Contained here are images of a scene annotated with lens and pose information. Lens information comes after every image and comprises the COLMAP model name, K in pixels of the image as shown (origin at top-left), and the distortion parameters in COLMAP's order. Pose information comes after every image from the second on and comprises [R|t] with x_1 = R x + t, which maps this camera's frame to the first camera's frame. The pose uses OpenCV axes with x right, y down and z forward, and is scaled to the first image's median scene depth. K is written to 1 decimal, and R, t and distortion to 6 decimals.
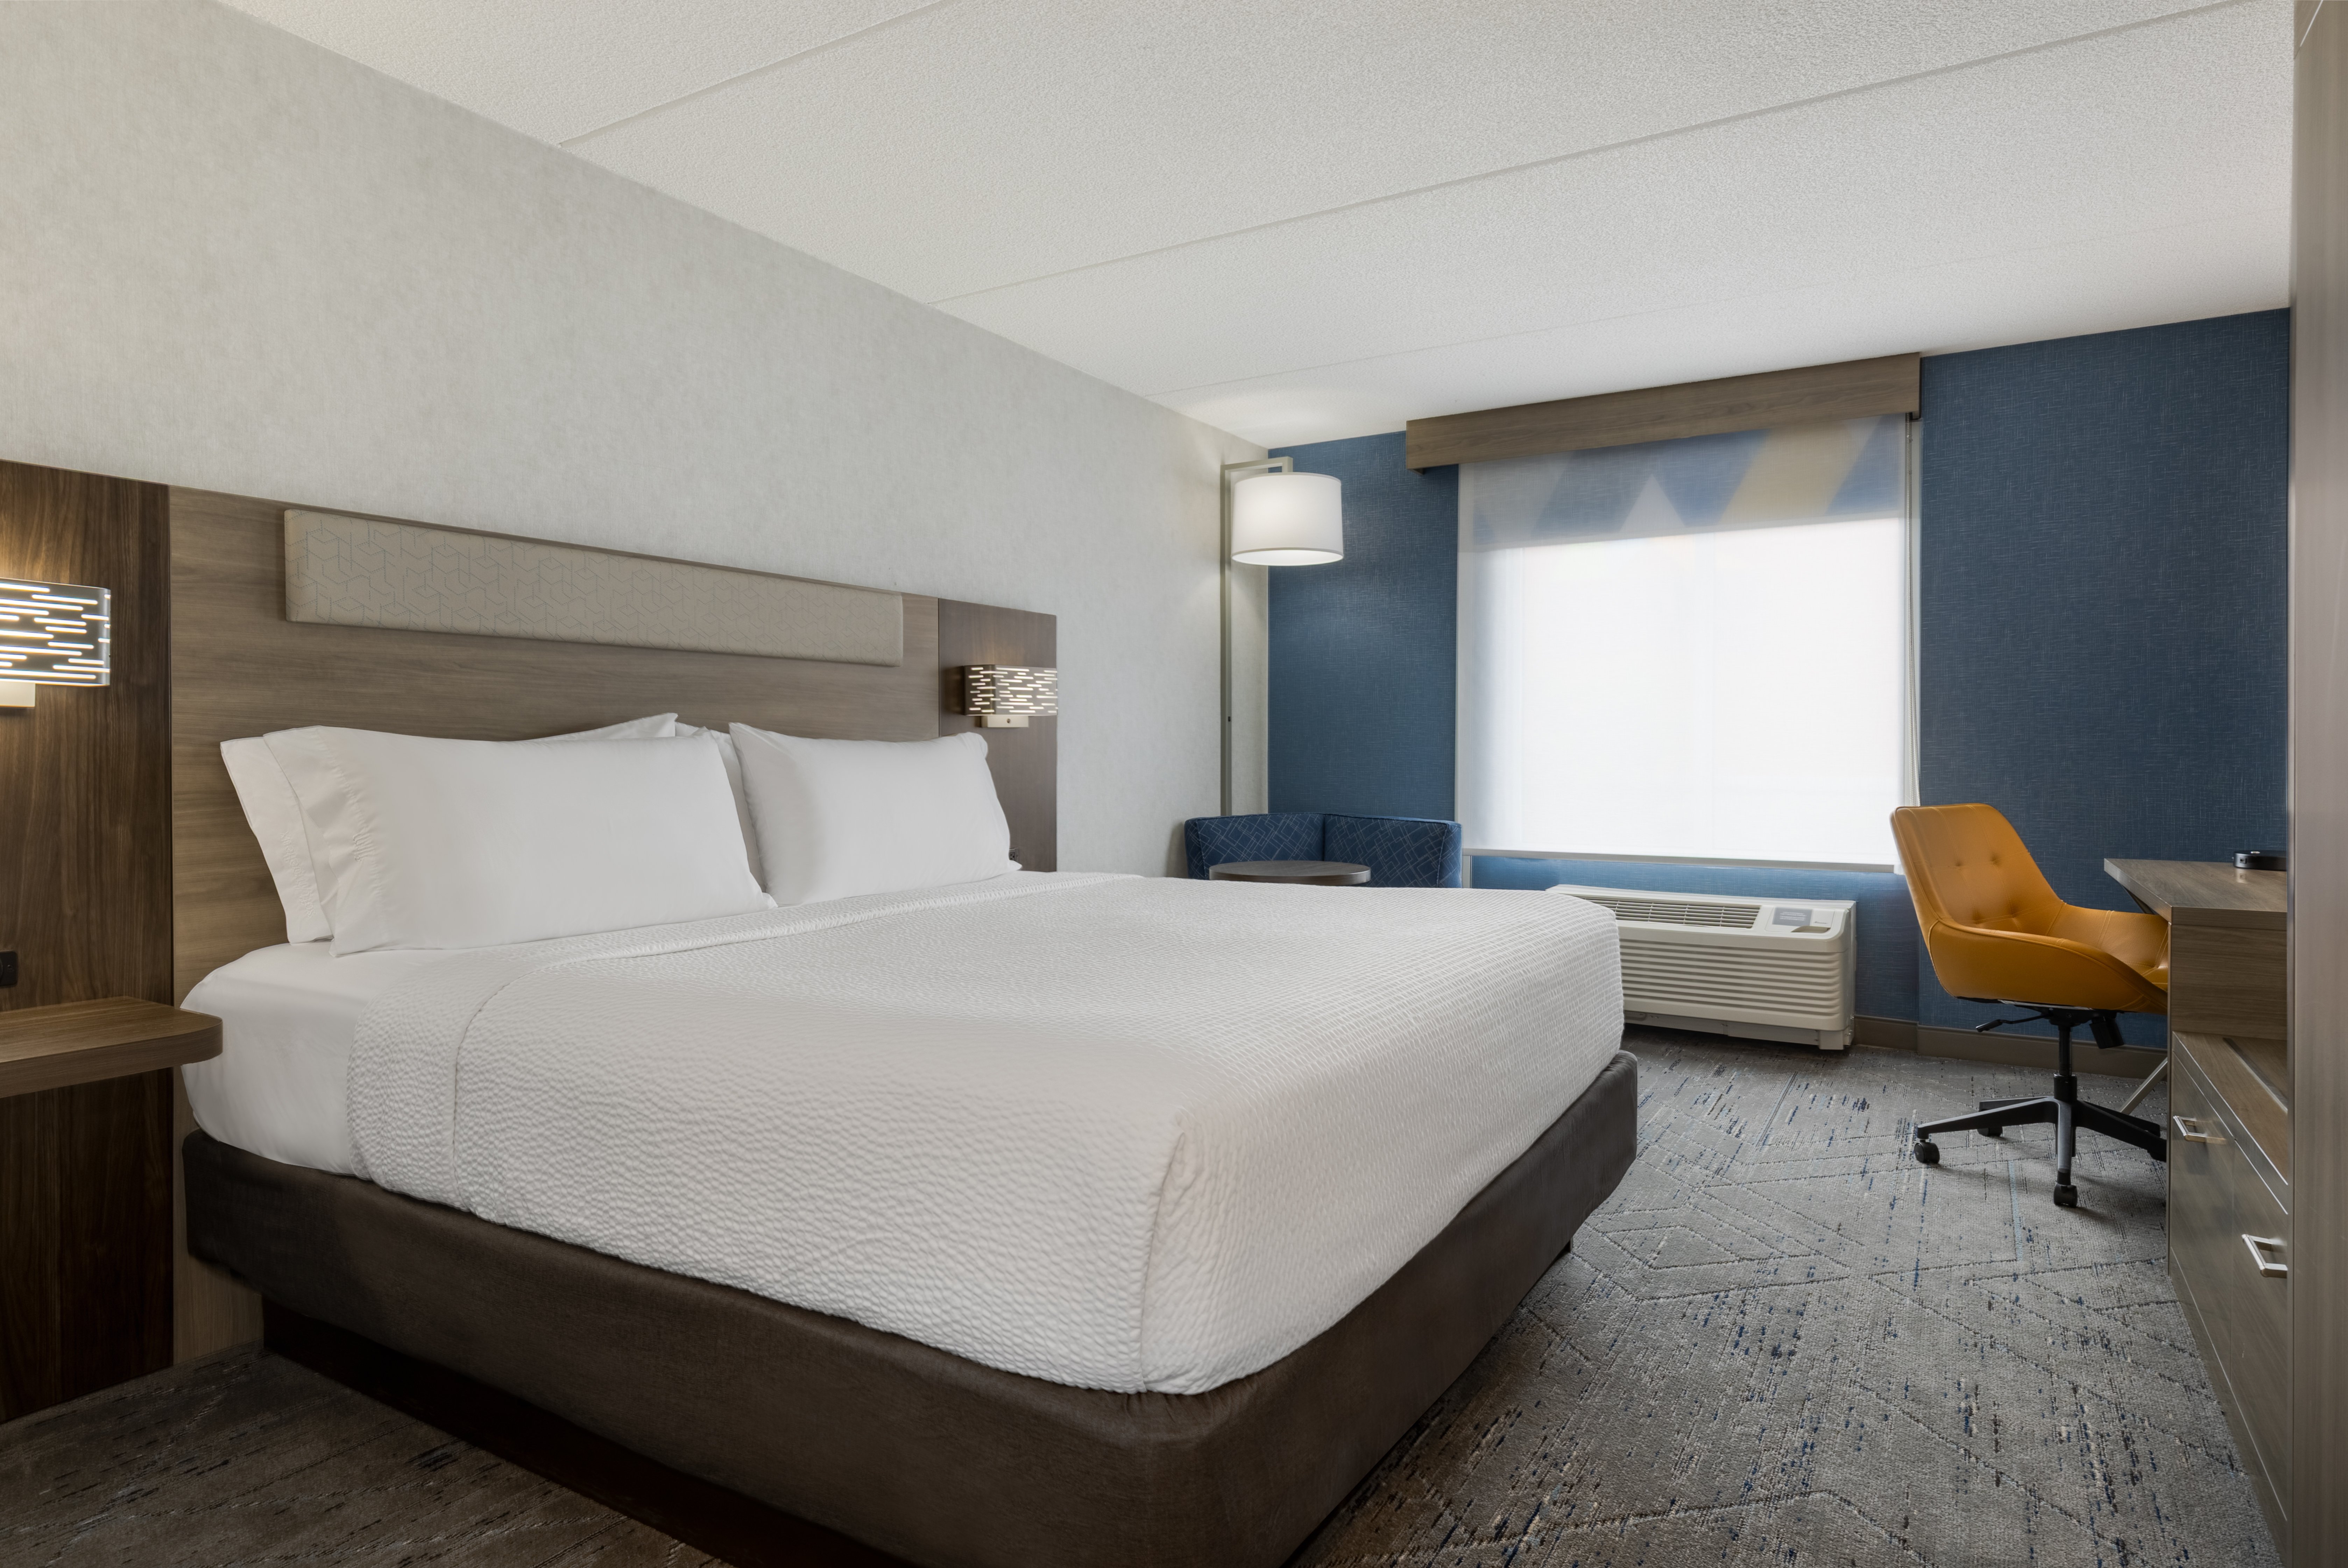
lens RADIAL K [[1317.2, 0, 1175.5], [0, 1317.2, 770.4], [0, 0, 1]] dist [-0.019652, -0.000656]
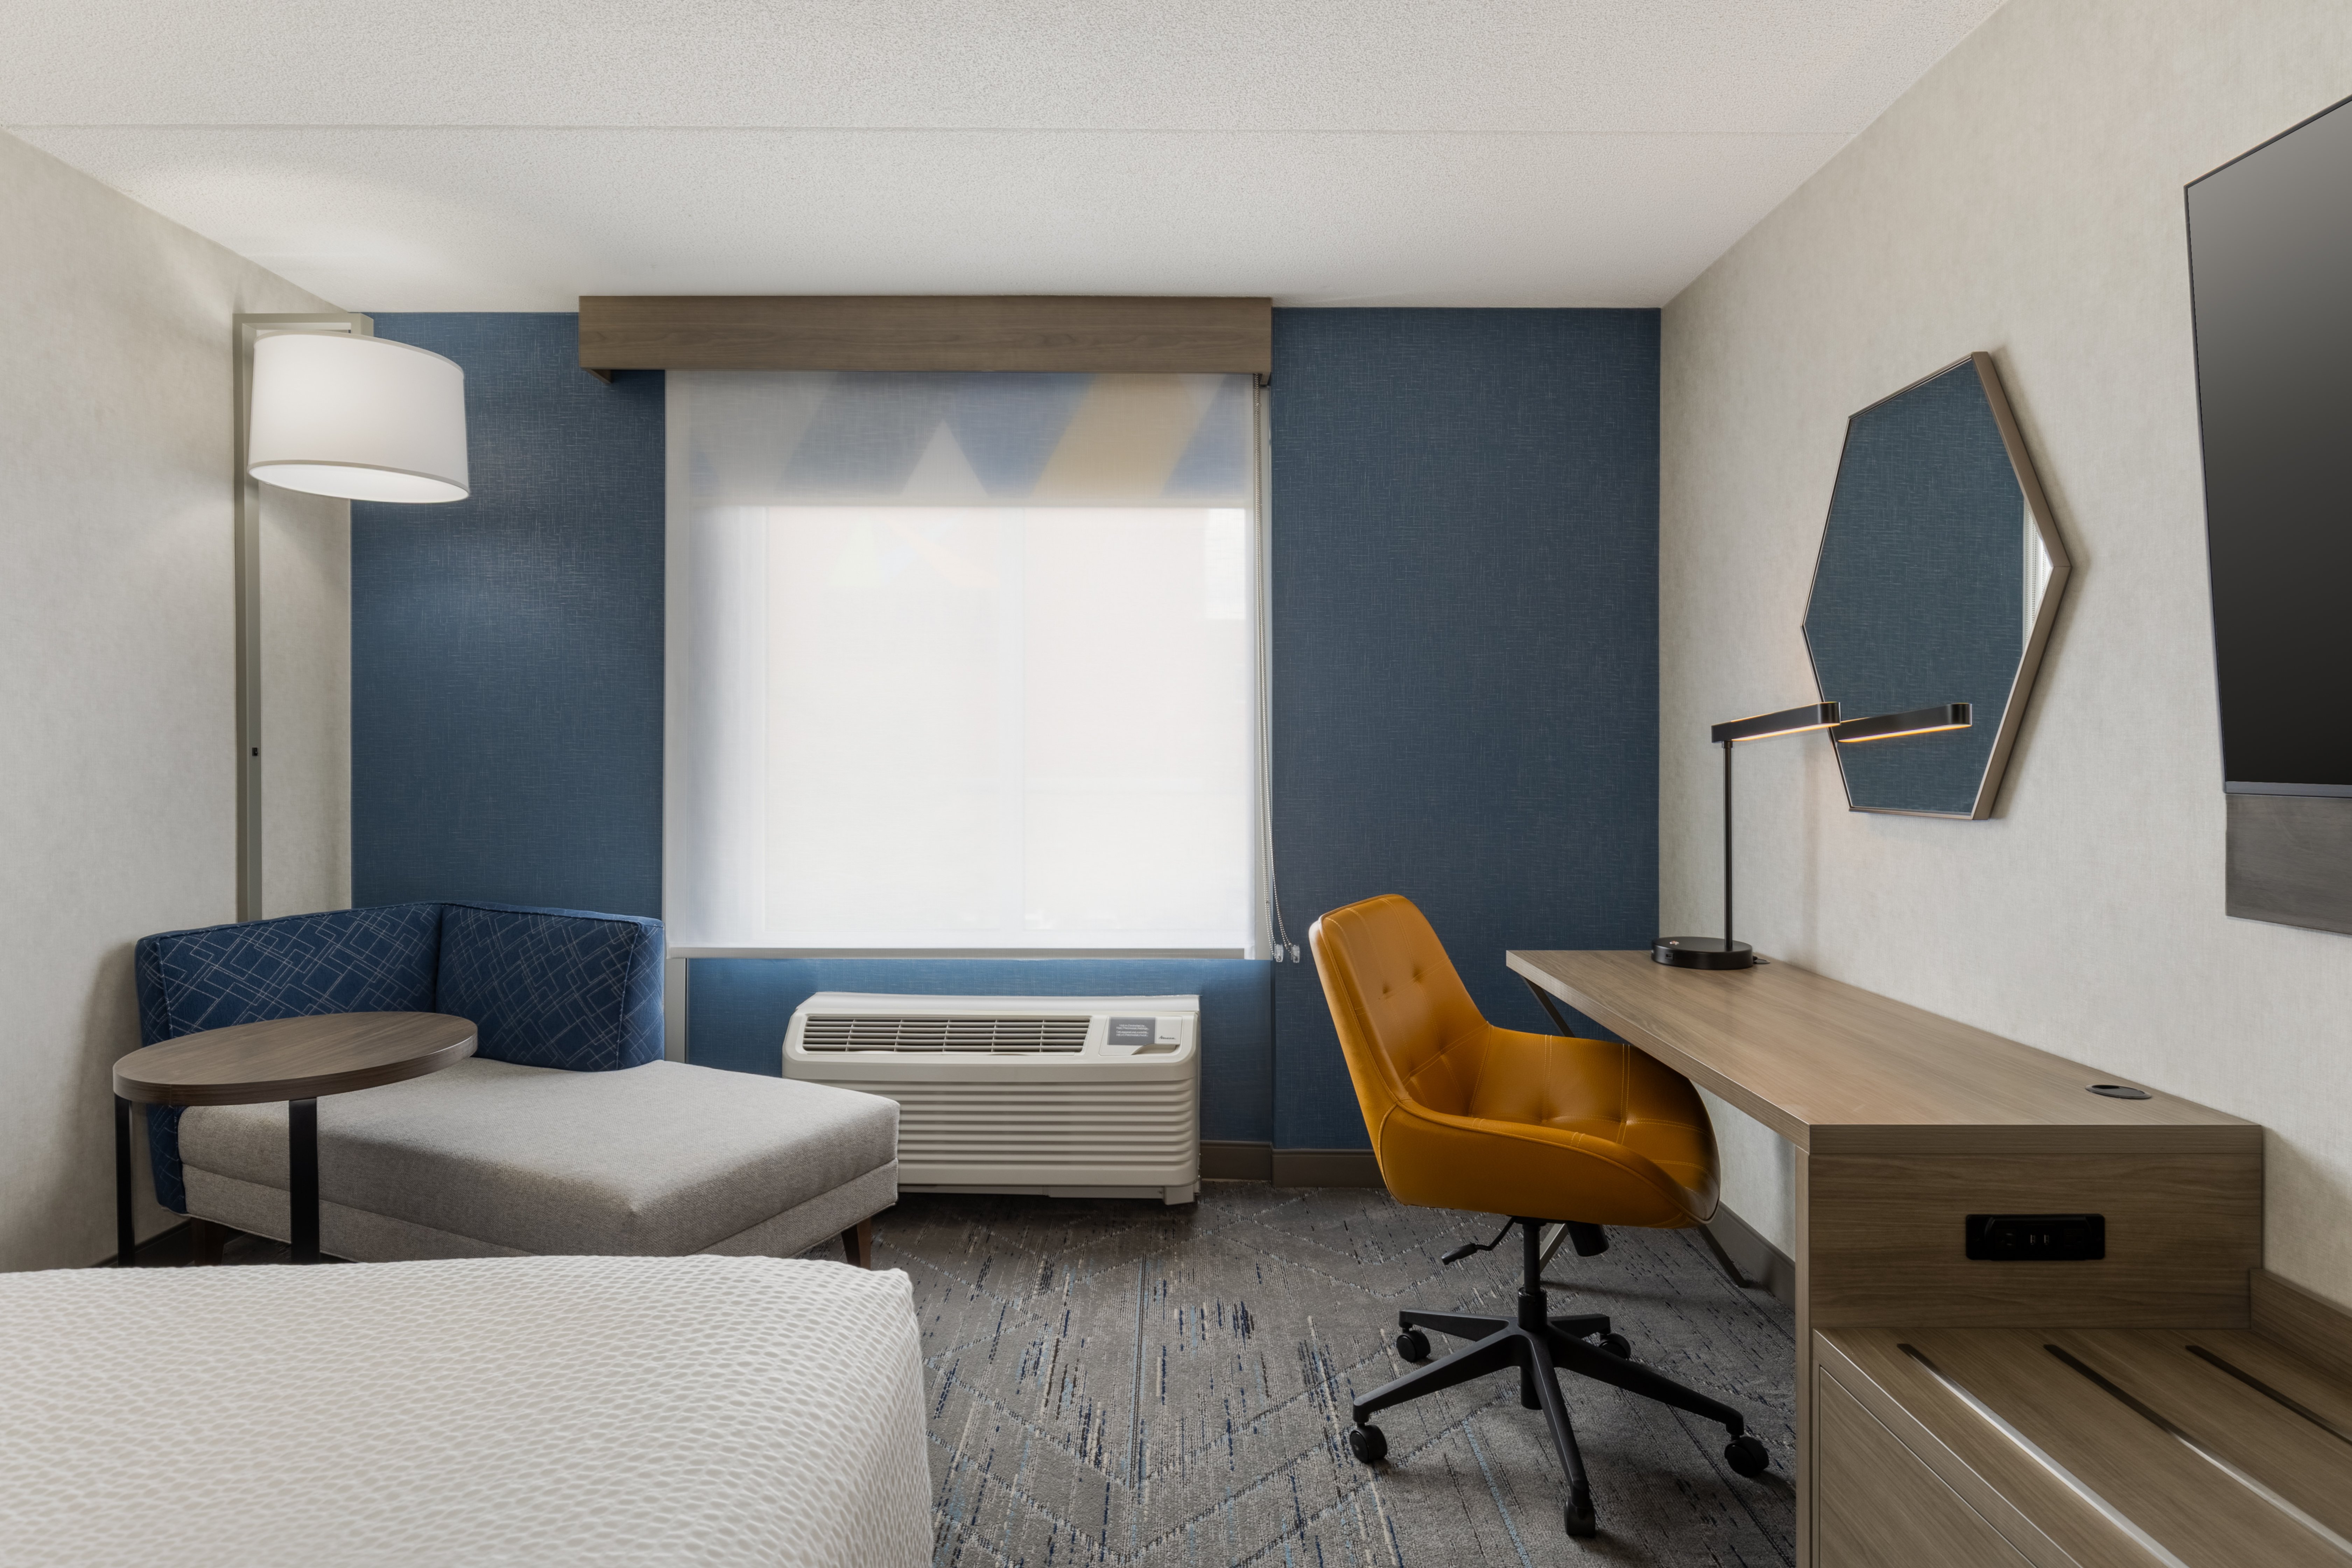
lens RADIAL K [[1319.5, 0, 1188.7], [0, 1319.5, 774.7], [0, 0, 1]] dist [-0.019652, -0.000656]
pose [[0.854334, -0.003969, 0.519709, 0.102874], [0.004910, 0.999988, -0.000434, -0.028982], [-0.519701, 0.002922, 0.854343, 0.316852]]
